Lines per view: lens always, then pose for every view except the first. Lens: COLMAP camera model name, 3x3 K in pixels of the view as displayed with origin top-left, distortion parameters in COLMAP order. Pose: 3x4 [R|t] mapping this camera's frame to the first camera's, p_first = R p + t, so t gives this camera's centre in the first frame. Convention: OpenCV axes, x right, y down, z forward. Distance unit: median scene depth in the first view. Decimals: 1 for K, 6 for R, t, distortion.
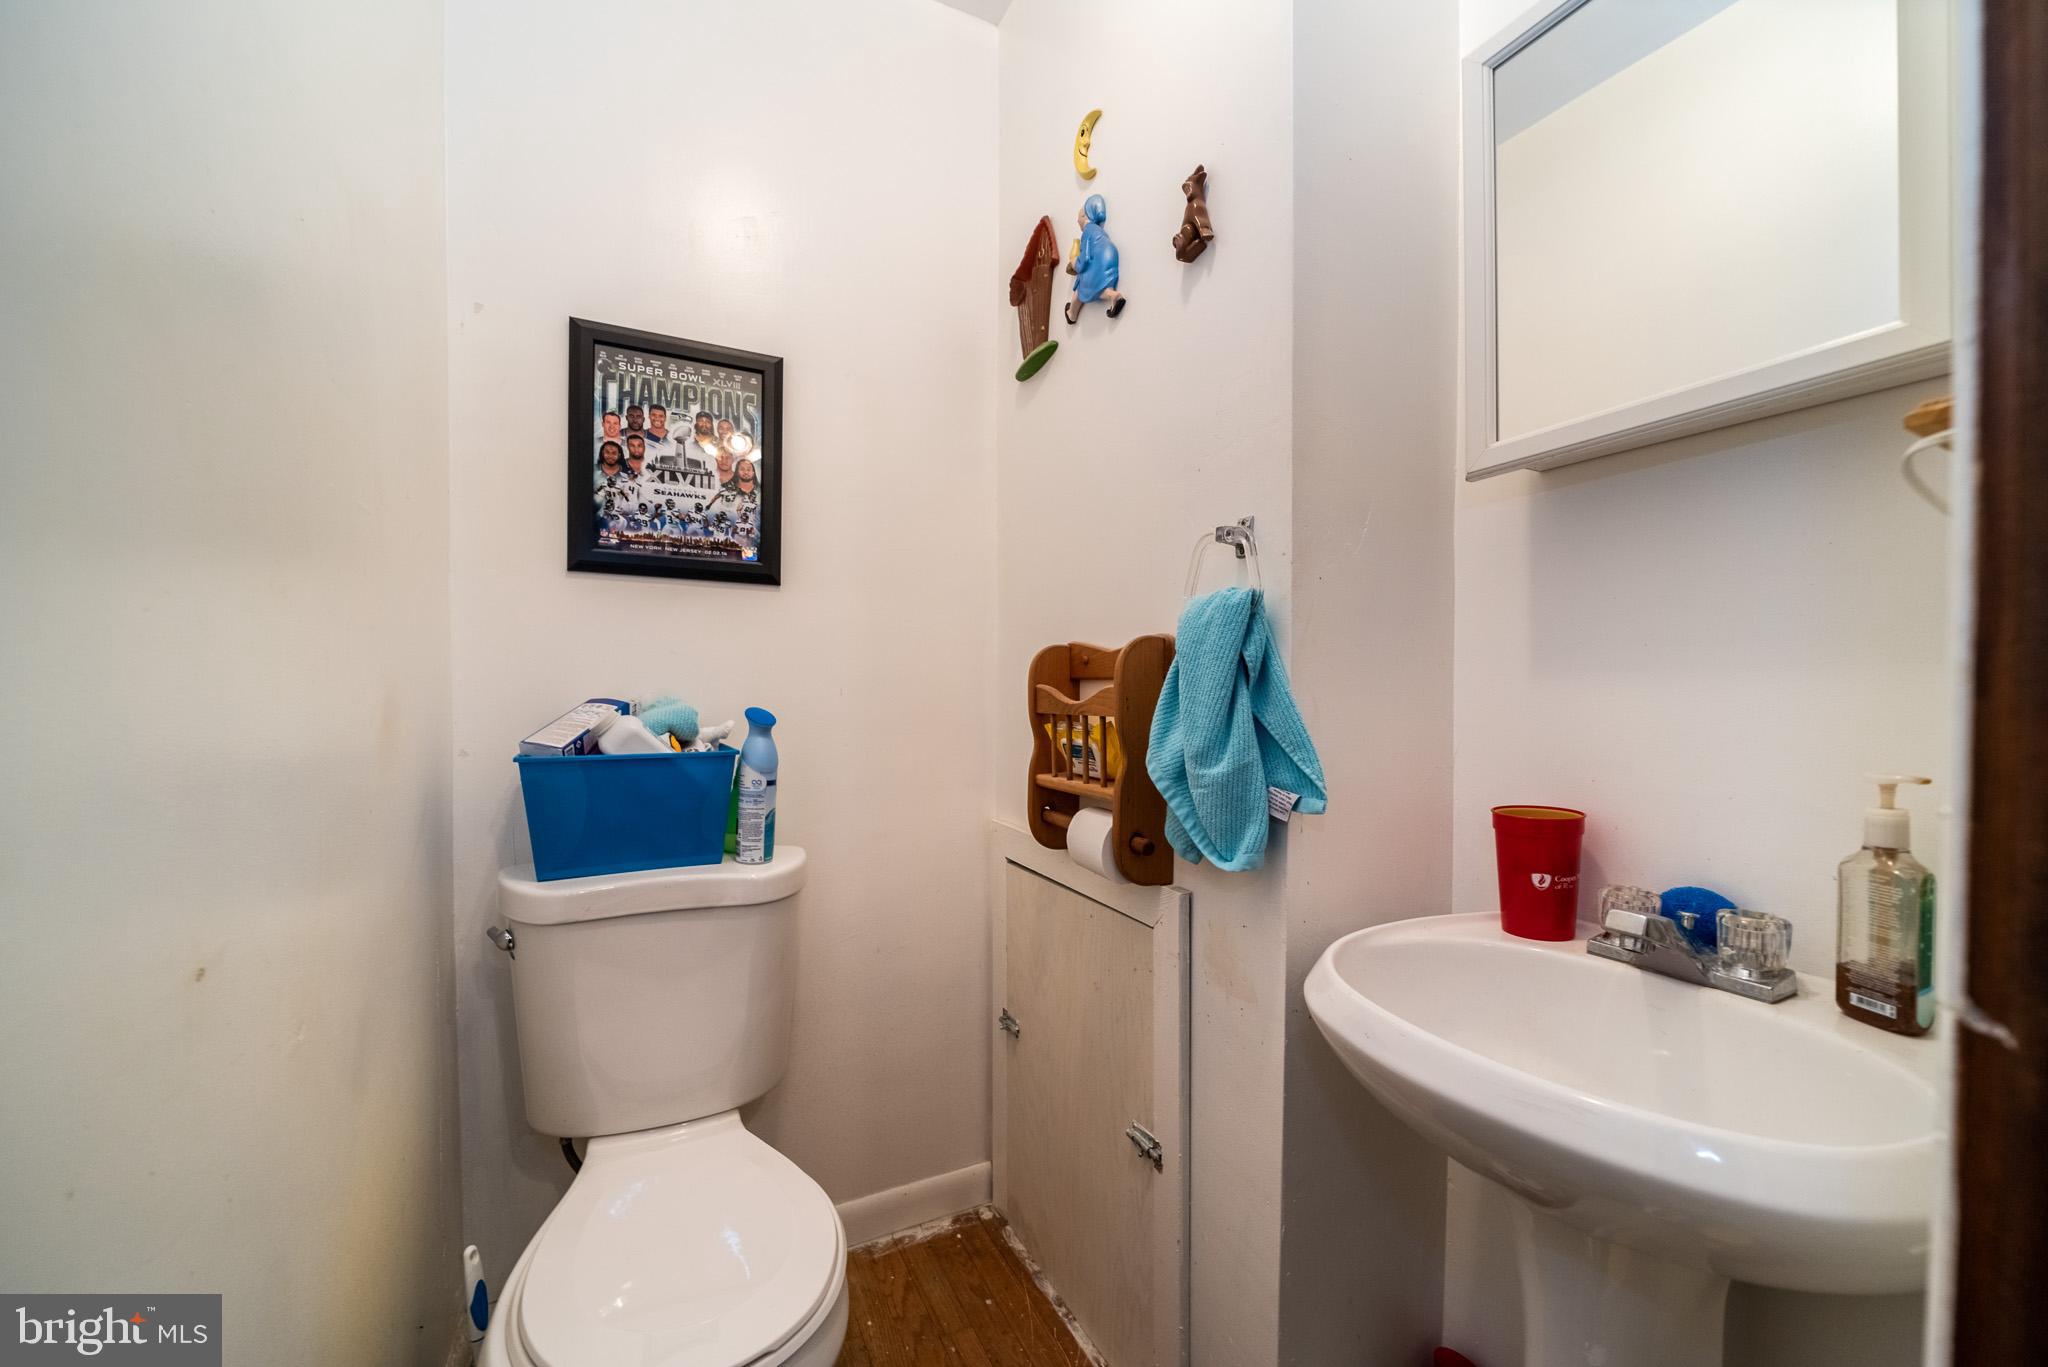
lens RADIAL K [[735.8, 0, 1011.0], [0, 735.8, 686.5], [0, 0, 1]] dist [-0.011490, 0.000601]
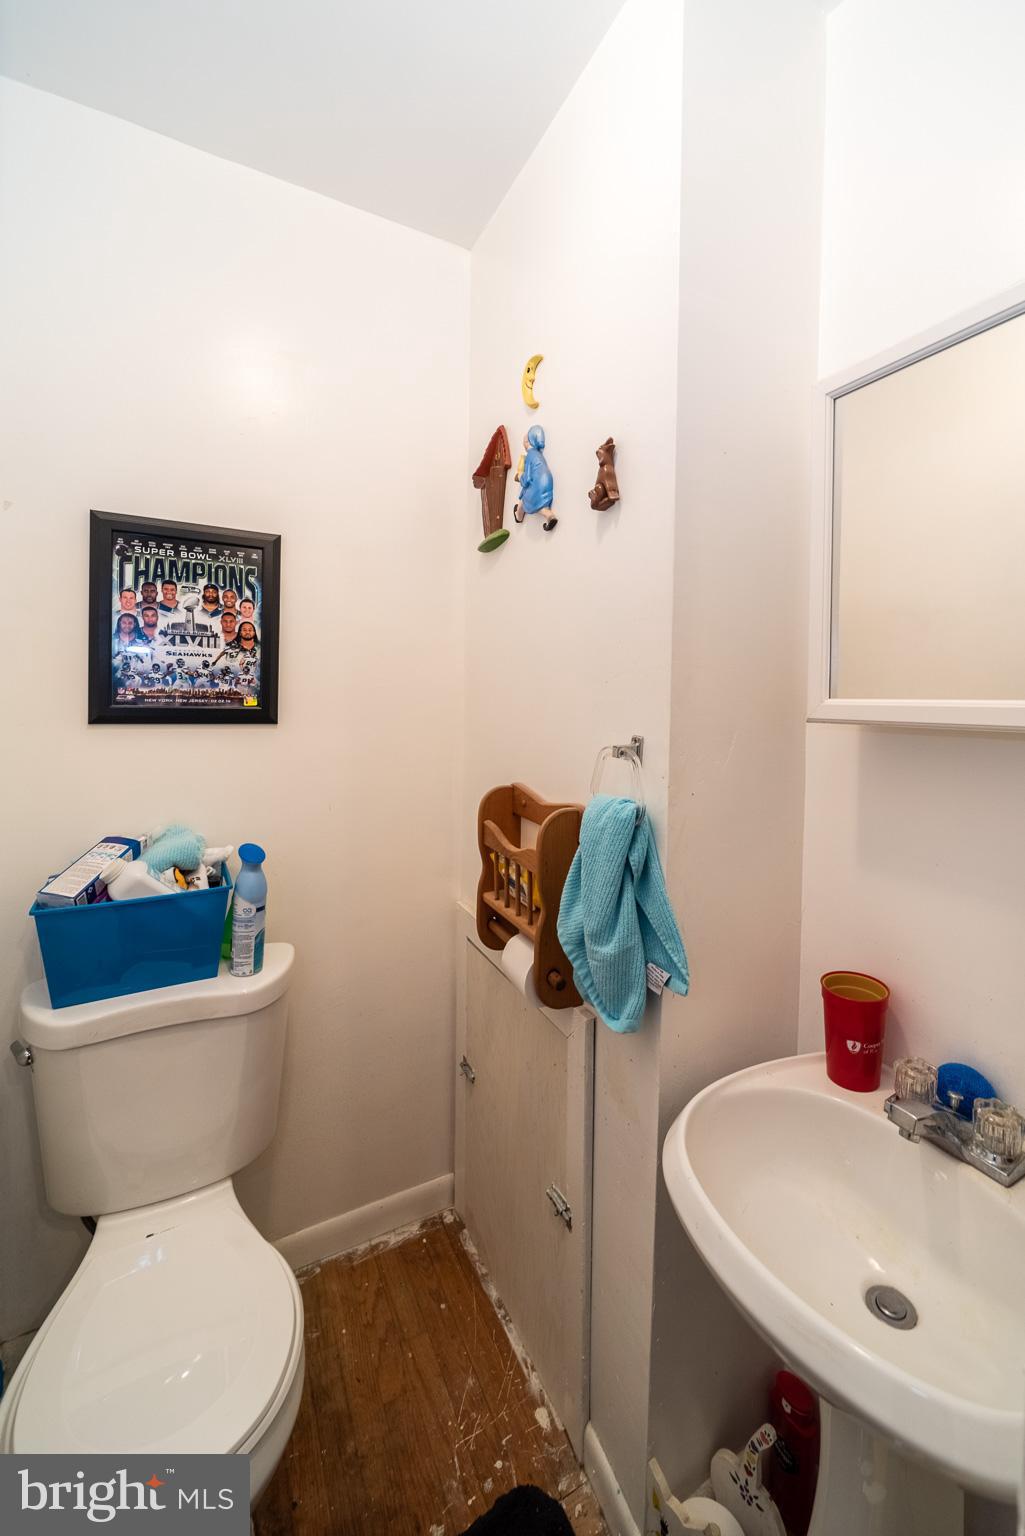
lens RADIAL K [[596.4, 0, 518.8], [0, 596.4, 770.4], [0, 0, 1]] dist [-0.010354, 0.001199]
pose [[0.998410, 0.014168, 0.054564, 0.037784], [-0.015044, 0.999764, 0.015679, -0.107228], [-0.054329, -0.016475, 0.998387, 0.002721]]
